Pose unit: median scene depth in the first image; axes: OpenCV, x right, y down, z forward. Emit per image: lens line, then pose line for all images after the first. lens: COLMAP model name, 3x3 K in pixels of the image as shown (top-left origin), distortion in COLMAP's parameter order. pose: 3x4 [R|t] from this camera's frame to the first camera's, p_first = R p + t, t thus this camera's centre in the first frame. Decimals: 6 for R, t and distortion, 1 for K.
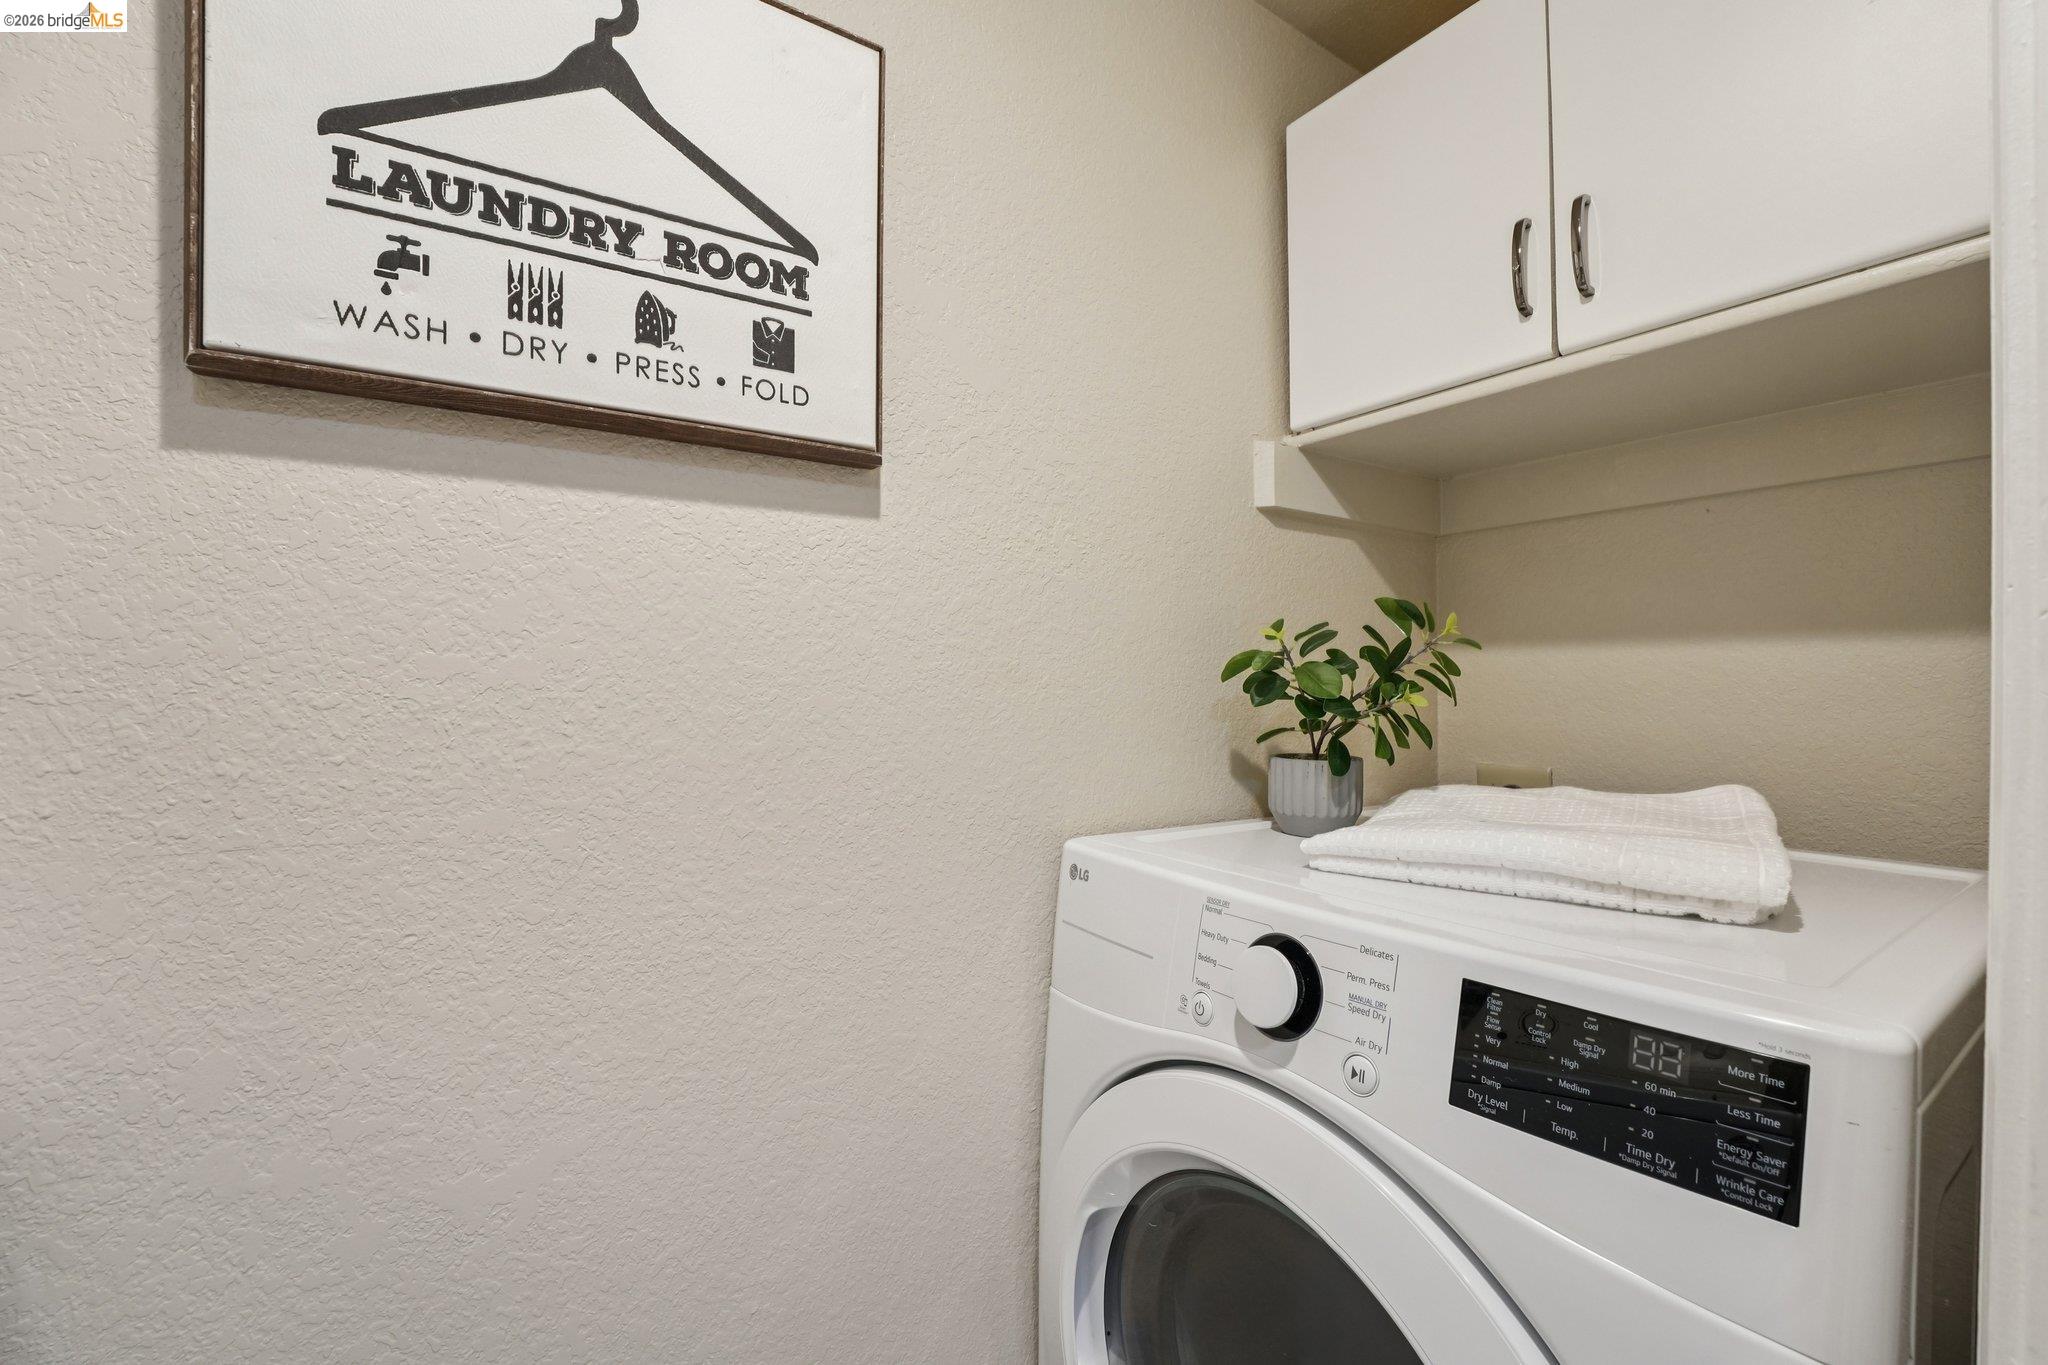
lens RADIAL K [[830.6, 0, 1013.3], [0, 830.6, 672.7], [0, 0, 1]] dist [-0.023051, -0.000075]
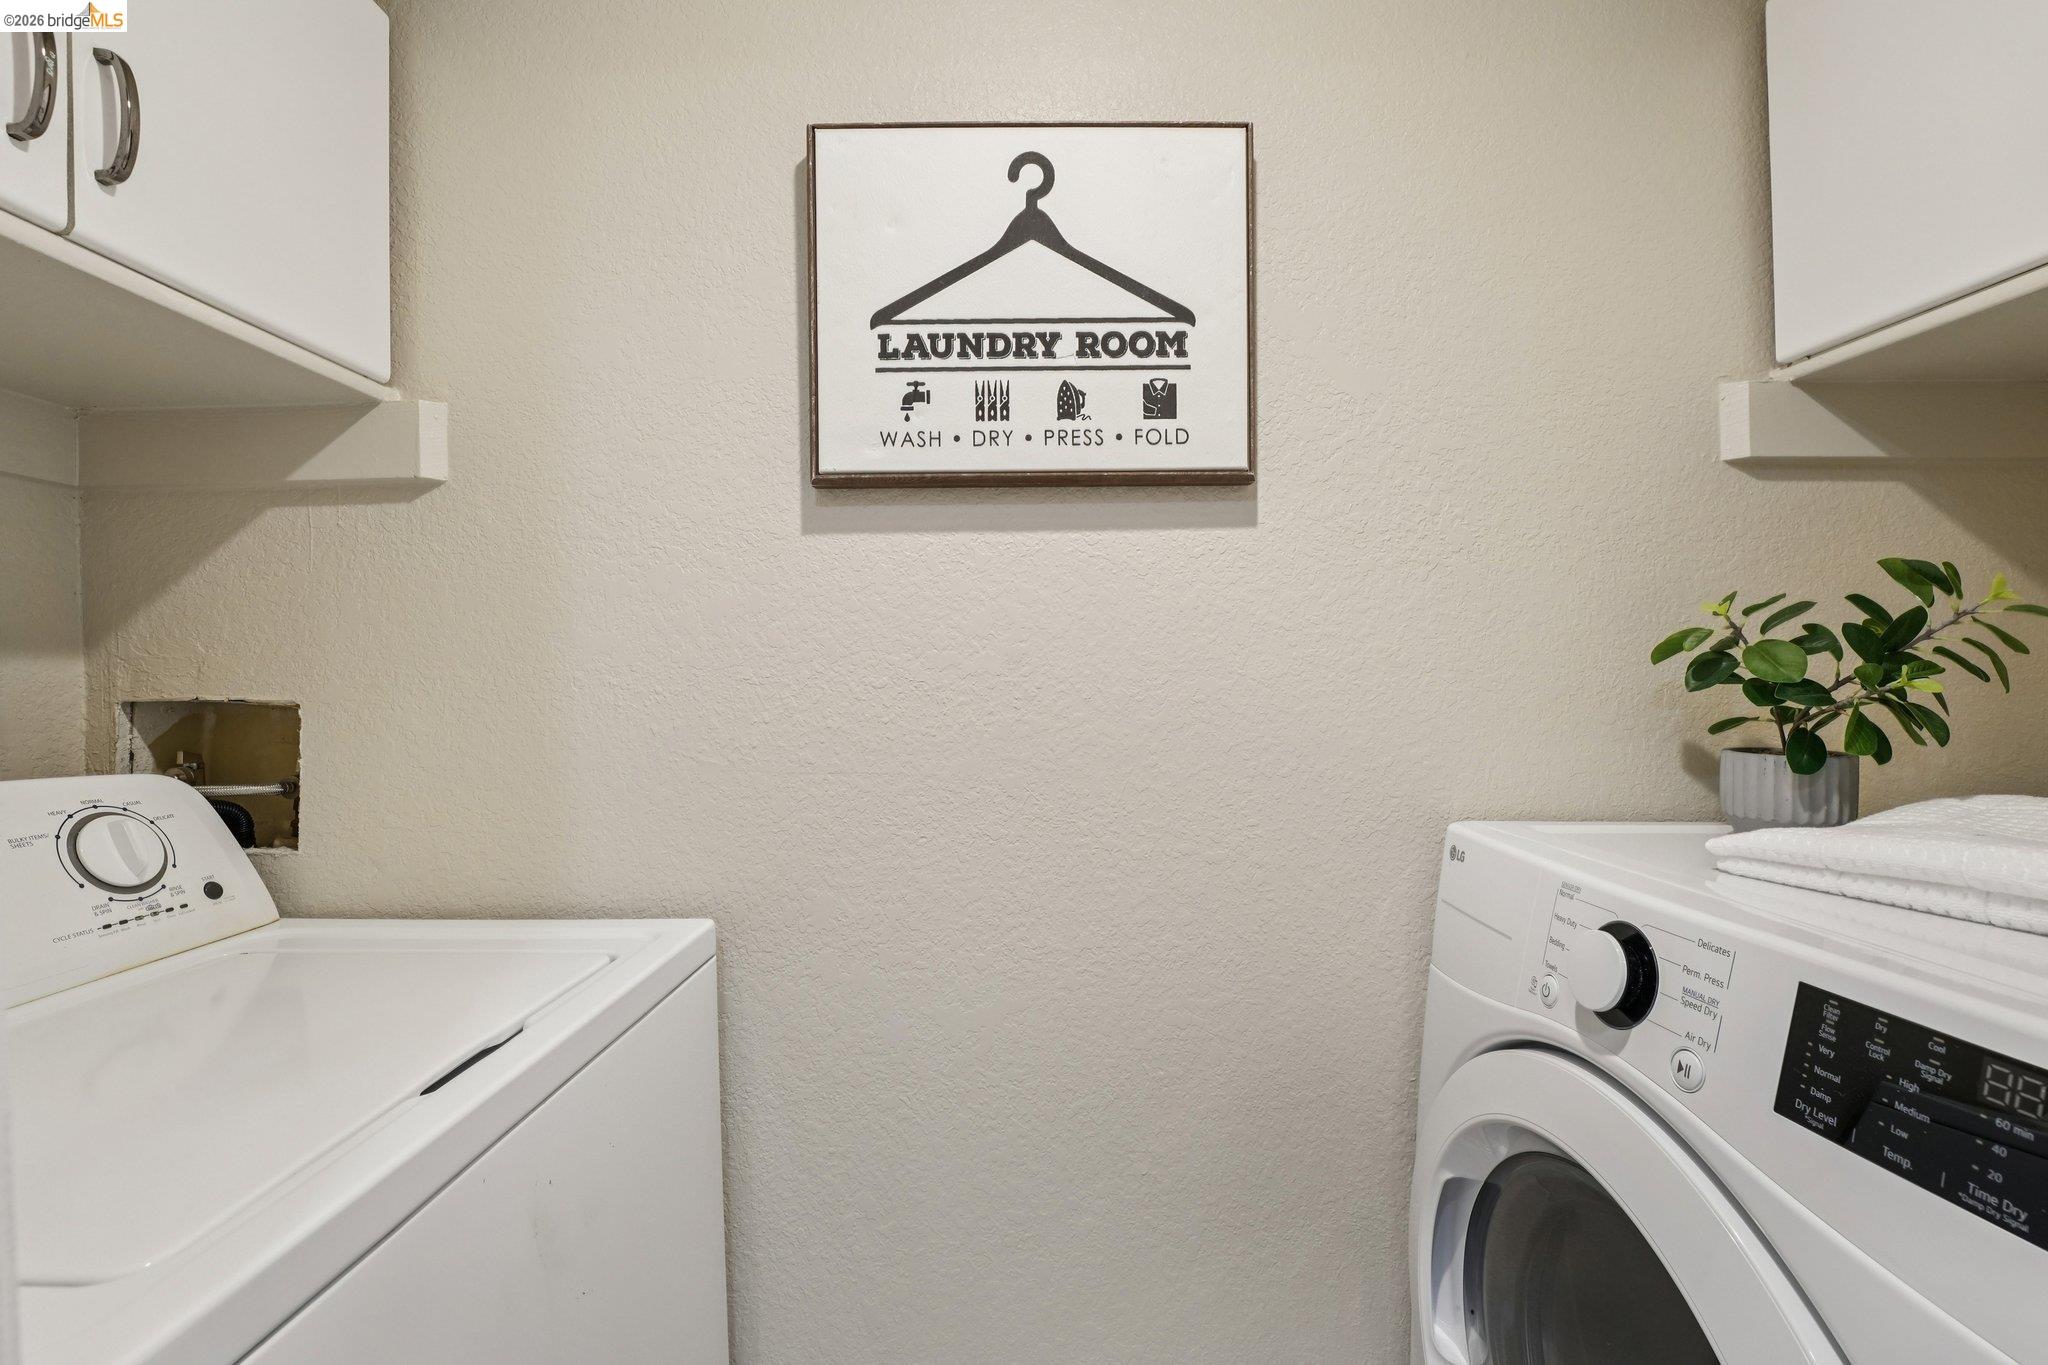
lens RADIAL K [[828.9, 0, 1027.2], [0, 828.9, 627.9], [0, 0, 1]] dist [0.001944, 0.000904]
pose [[0.848838, -0.034599, -0.527519, 0.220992], [0.014329, 0.998995, -0.042466, -0.000154], [0.528458, 0.028488, 0.848481, -0.188795]]
